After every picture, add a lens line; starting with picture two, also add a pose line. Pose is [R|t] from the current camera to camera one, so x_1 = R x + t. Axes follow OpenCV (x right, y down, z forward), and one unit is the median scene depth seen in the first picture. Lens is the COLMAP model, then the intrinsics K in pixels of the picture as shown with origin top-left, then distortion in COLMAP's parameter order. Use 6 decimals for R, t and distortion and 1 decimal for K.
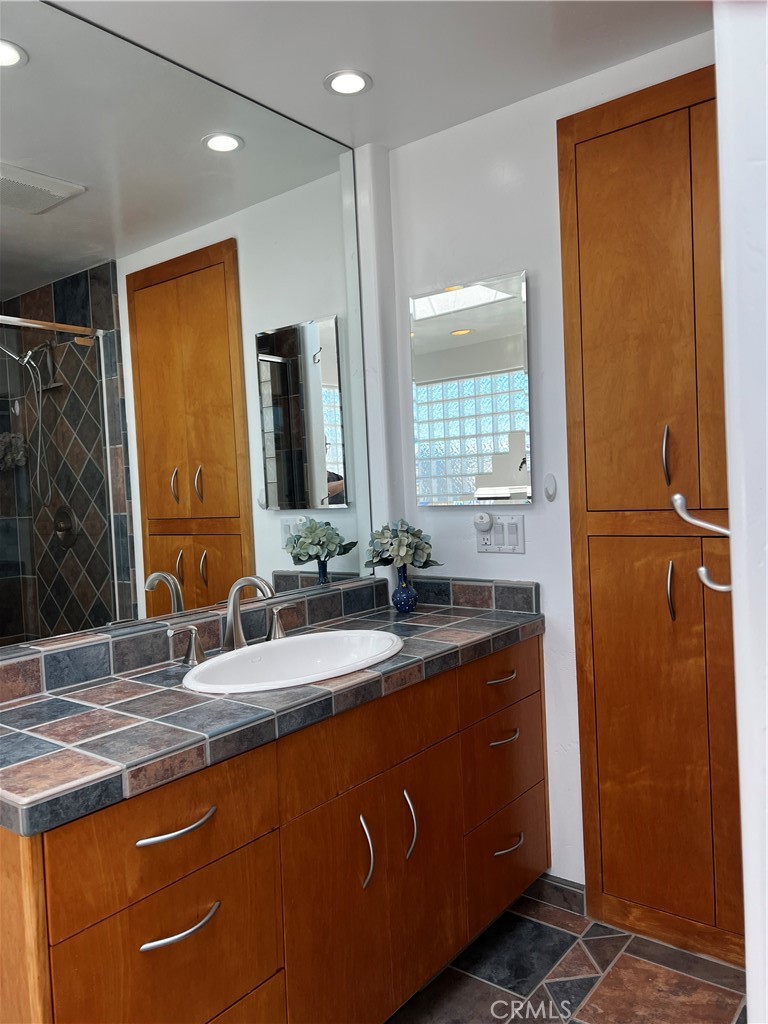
lens RADIAL K [[764.0, 0, 369.6], [0, 764.0, 508.2], [0, 0, 1]] dist [0.097600, -0.162113]
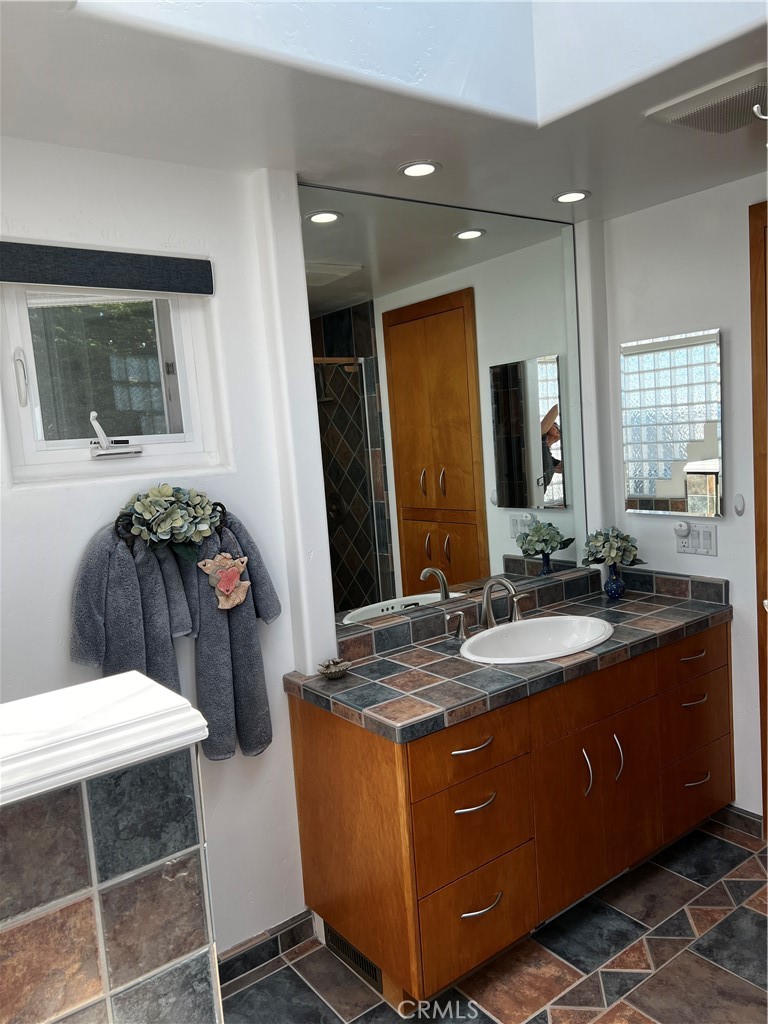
lens RADIAL K [[764.0, 0, 369.6], [0, 764.0, 508.2], [0, 0, 1]] dist [0.097600, -0.162113]
pose [[0.966094, 0.001288, -0.258188, -0.017566], [0.021693, 0.996047, 0.086143, -0.137628], [0.257278, -0.088823, 0.962247, -0.341491]]
